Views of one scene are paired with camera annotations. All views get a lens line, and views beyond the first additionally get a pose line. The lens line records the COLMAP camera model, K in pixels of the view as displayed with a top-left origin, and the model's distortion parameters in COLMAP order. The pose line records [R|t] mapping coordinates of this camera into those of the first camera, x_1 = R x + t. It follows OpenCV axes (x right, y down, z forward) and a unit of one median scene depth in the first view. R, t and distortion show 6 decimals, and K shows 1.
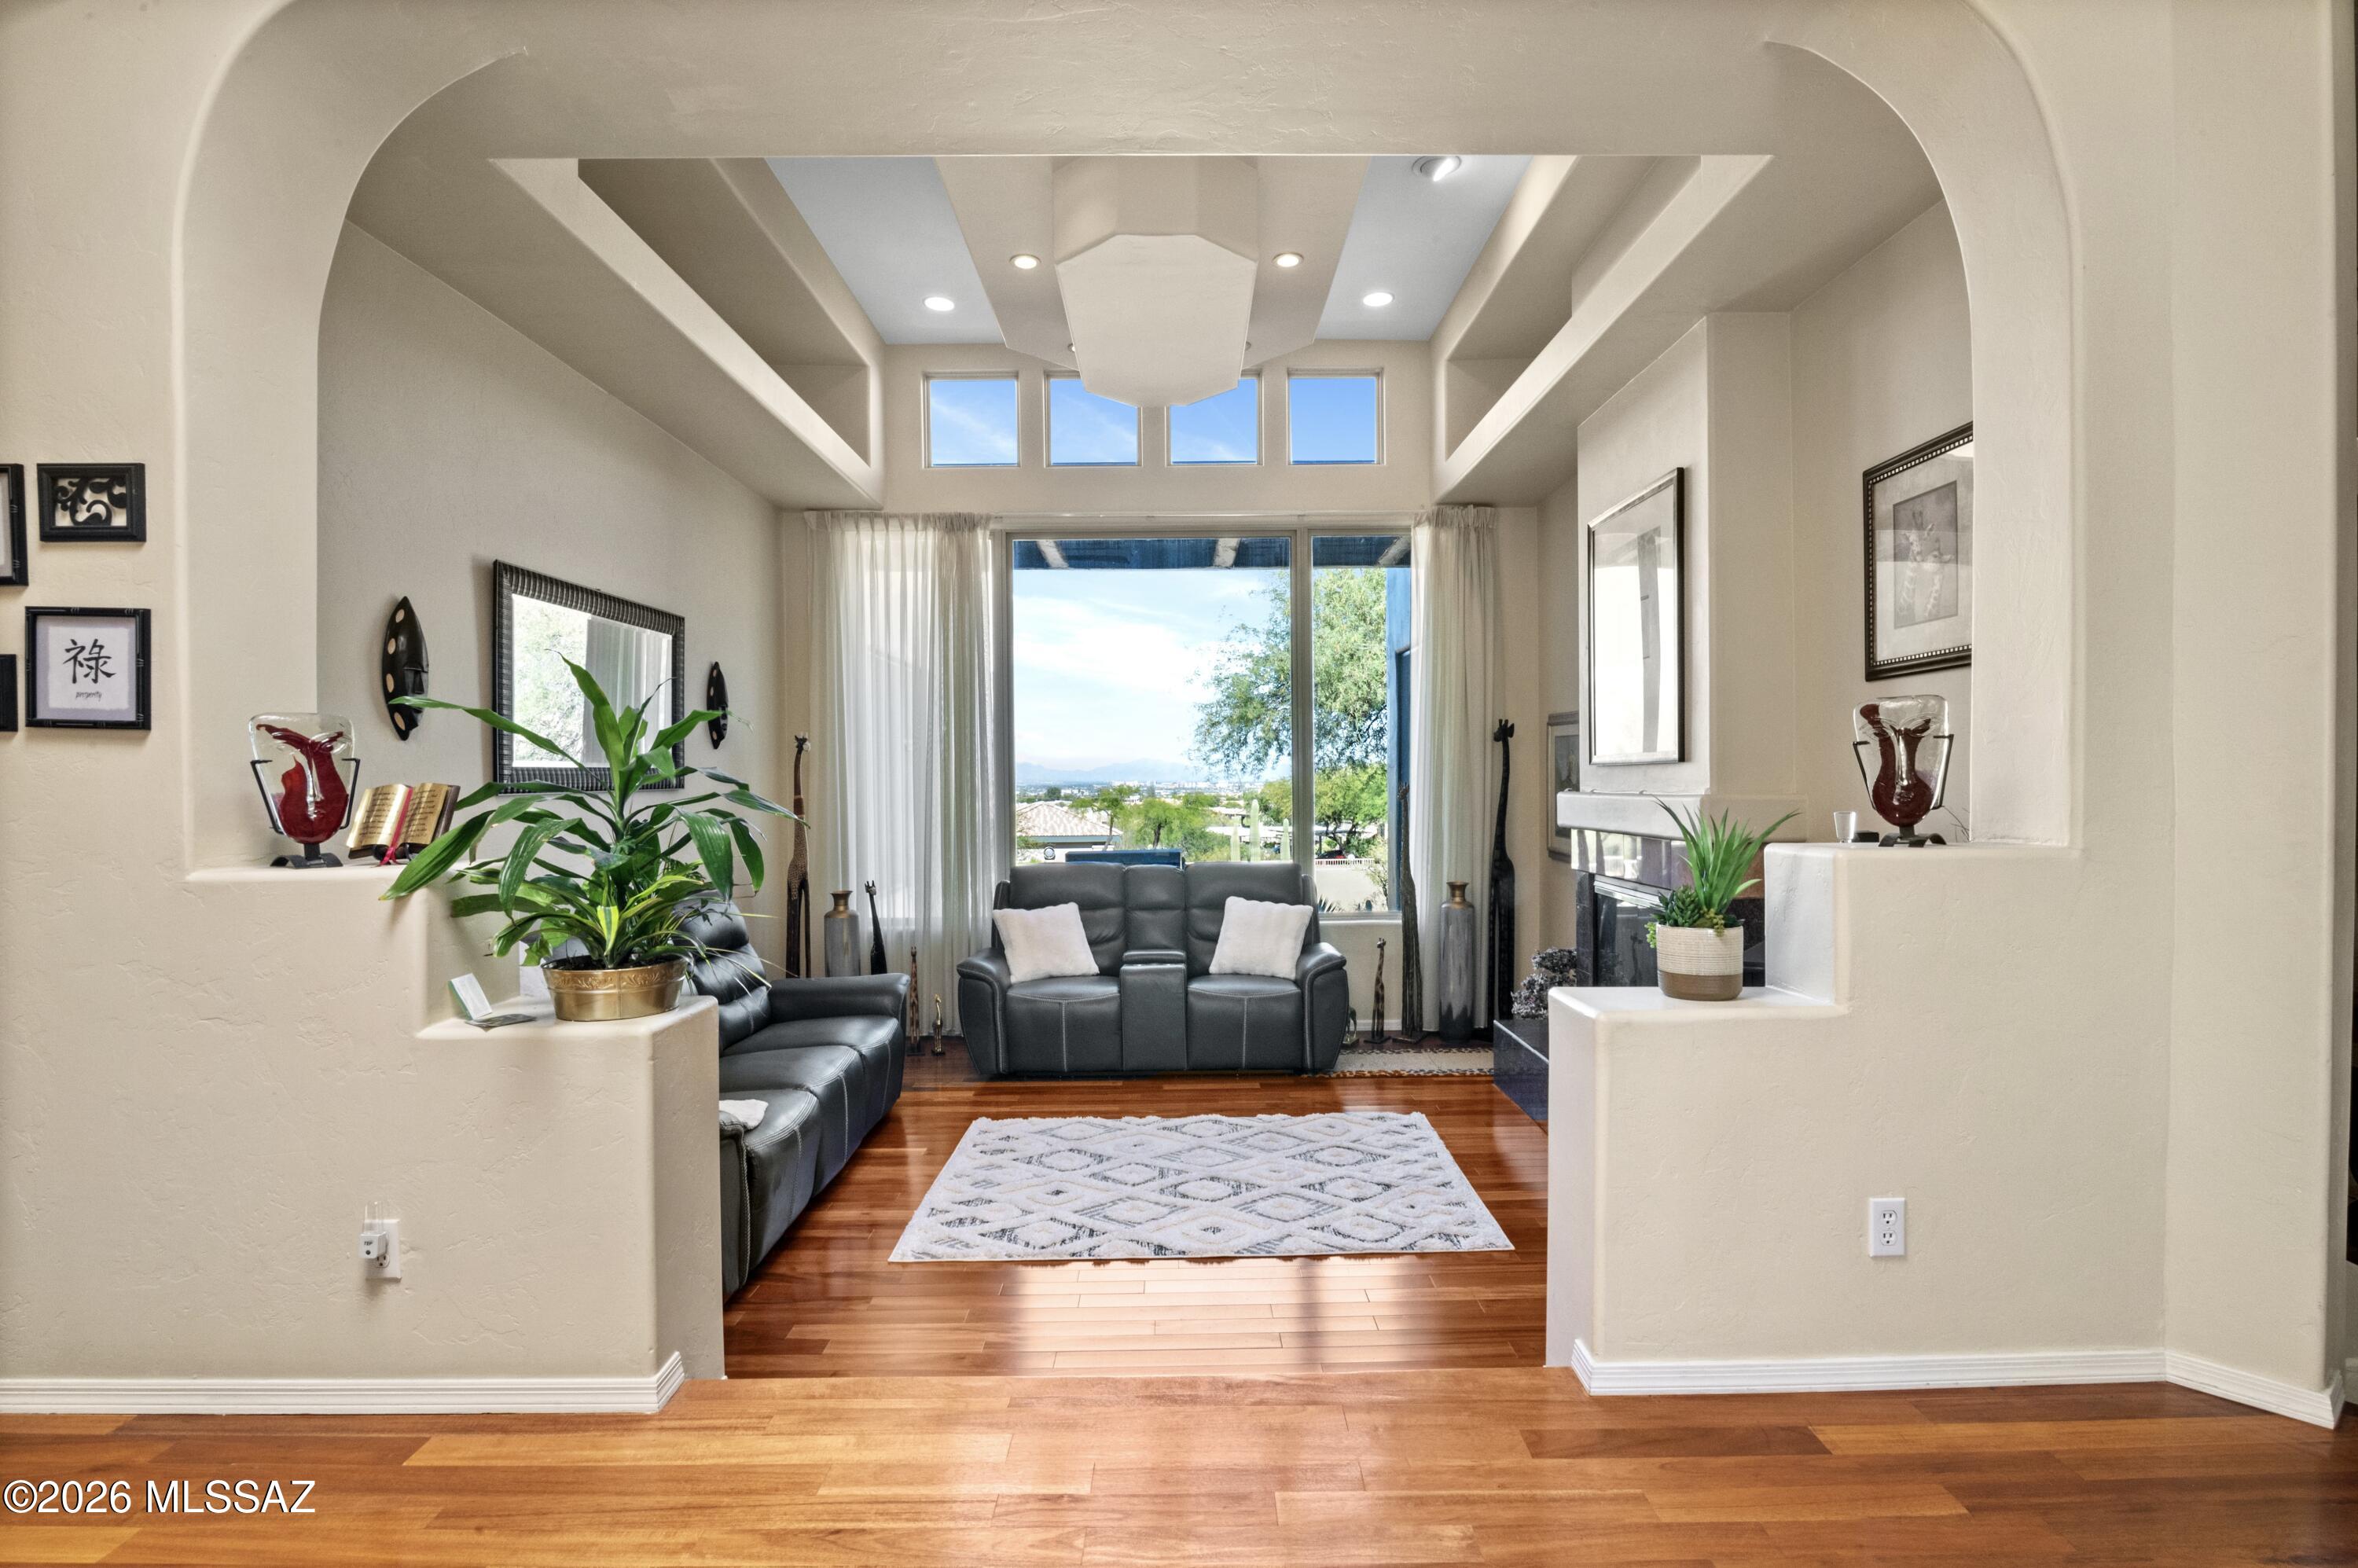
lens RADIAL K [[1104.8, 0, 1182.6], [0, 1104.8, 794.4], [0, 0, 1]] dist [-0.019694, 0.001864]
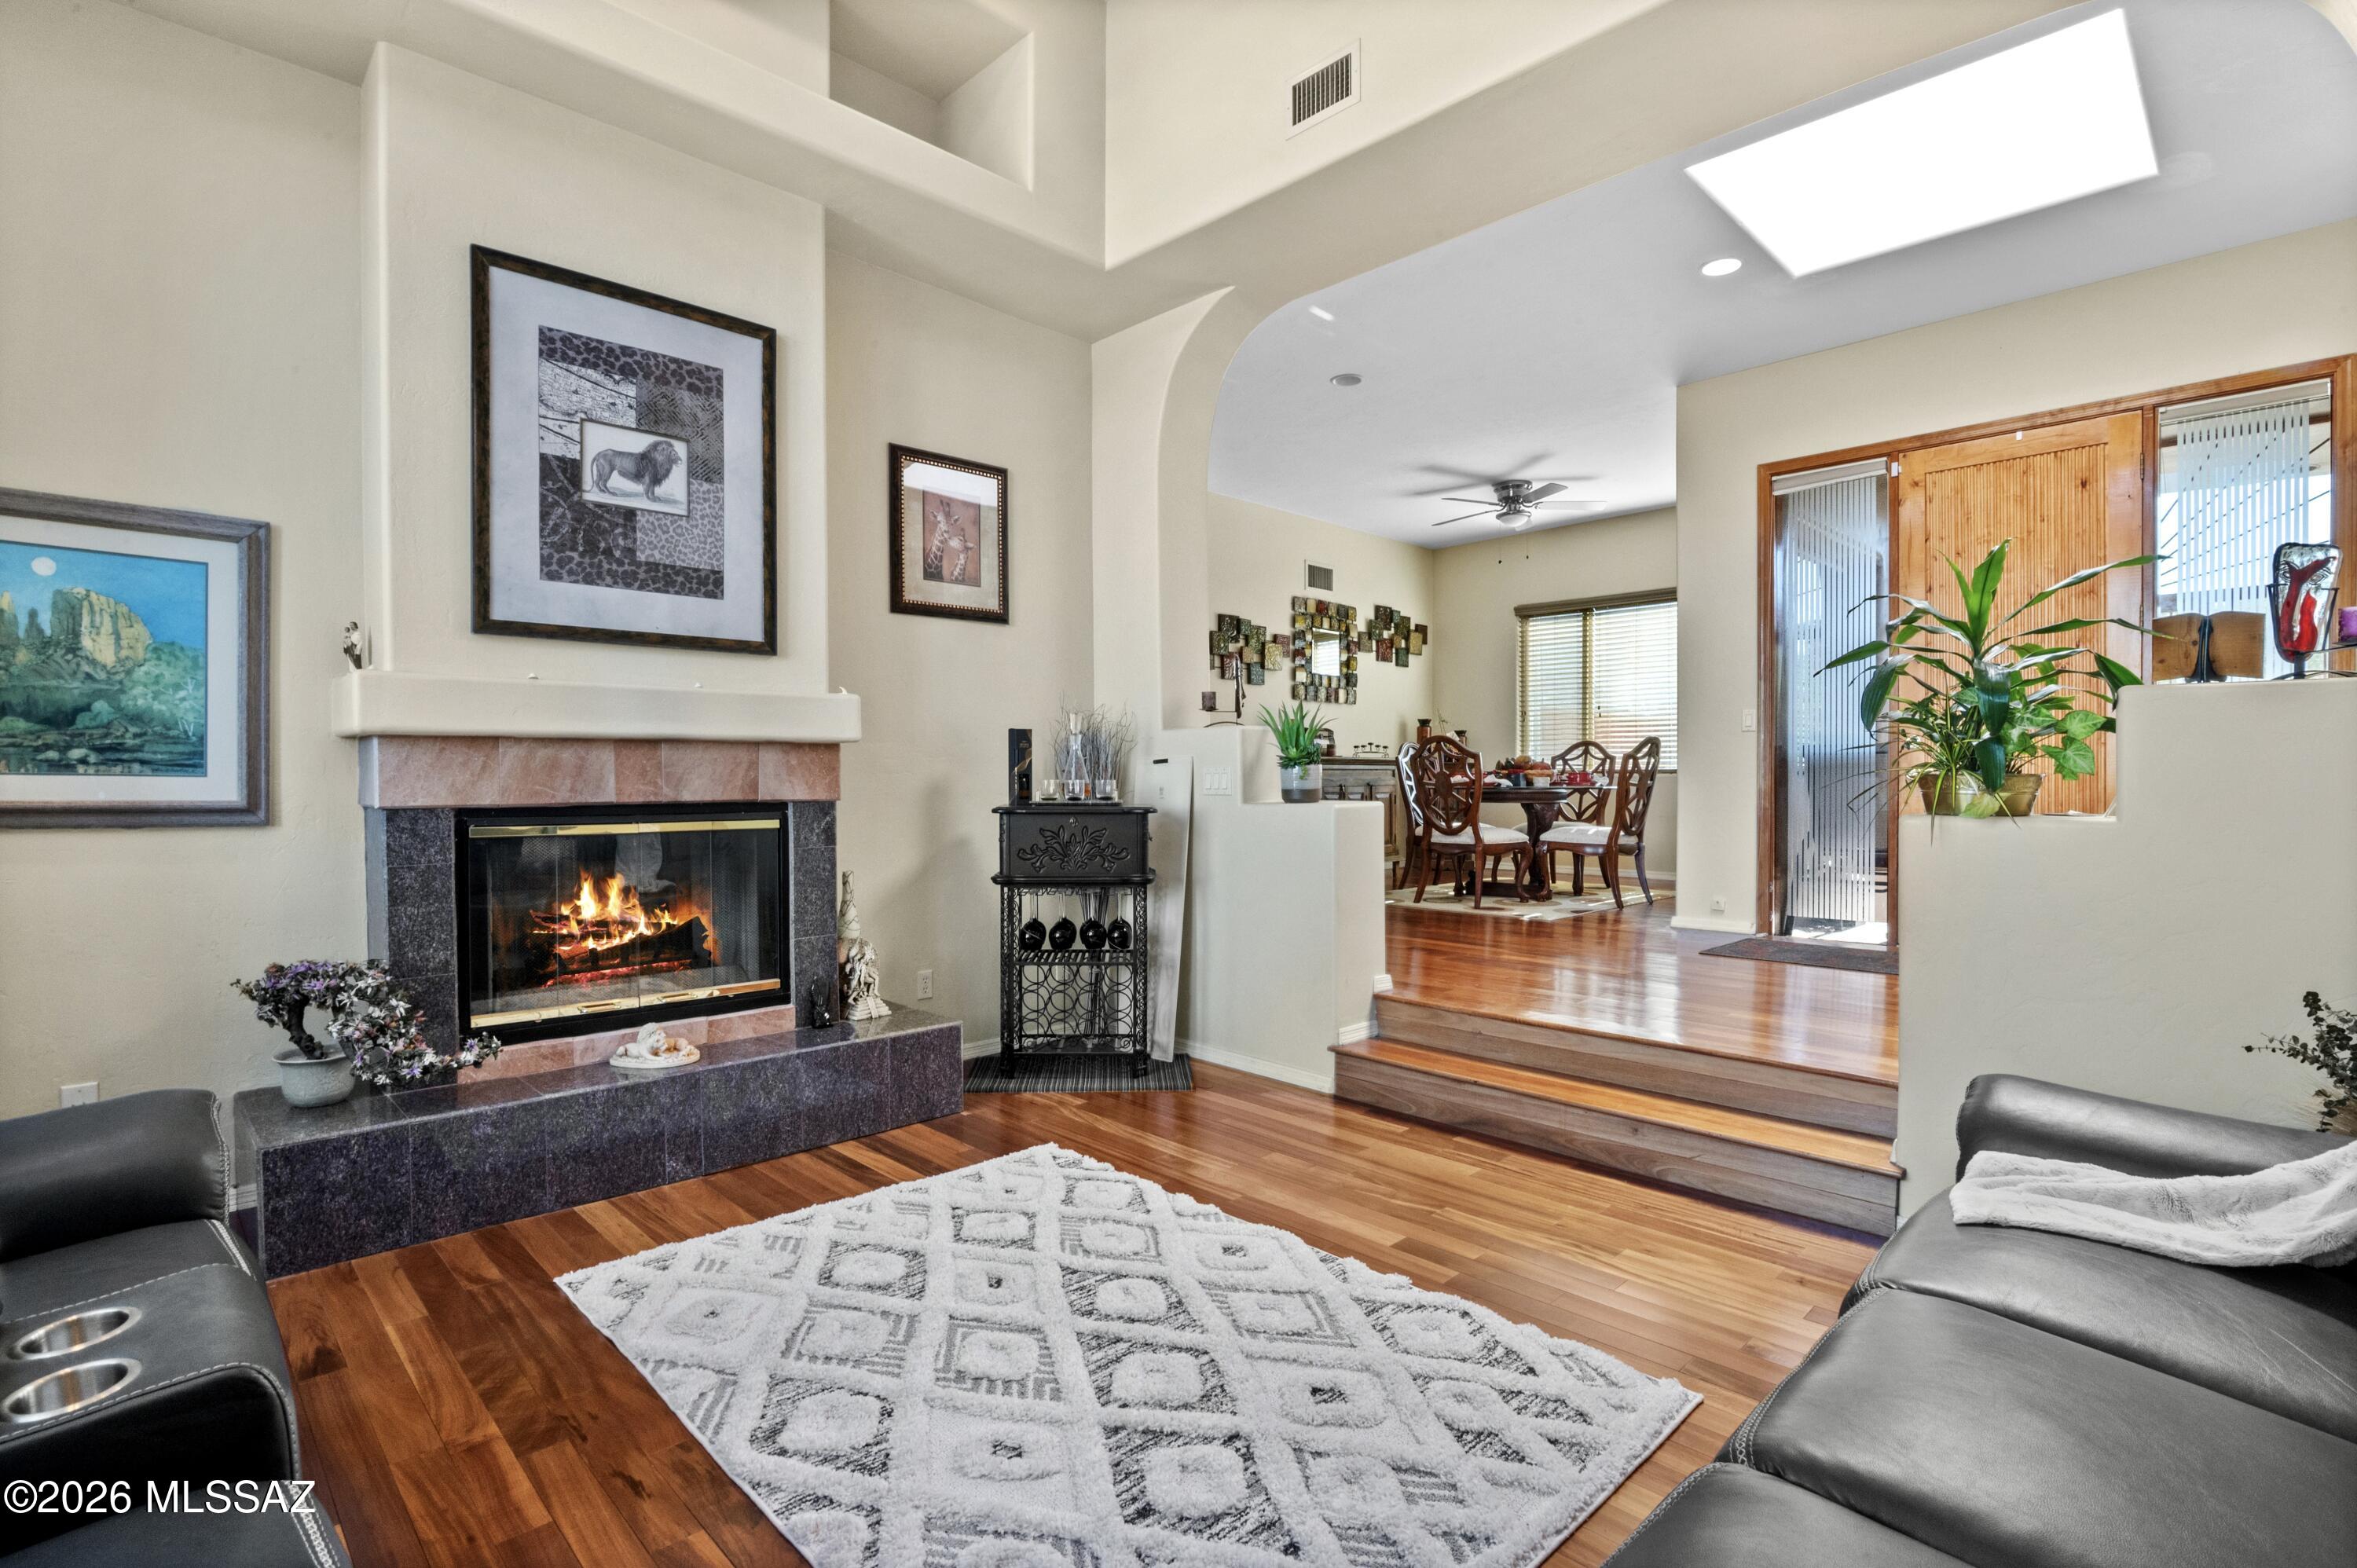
lens RADIAL K [[1104.3, 0, 1182.1], [0, 1104.3, 794.4], [0, 0, 1]] dist [-0.019694, 0.001864]
pose [[-0.688124, -0.005965, 0.725568, -0.543673], [0.016700, 0.999571, 0.024056, 0.083579], [-0.725400, 0.028670, -0.687730, 1.734069]]
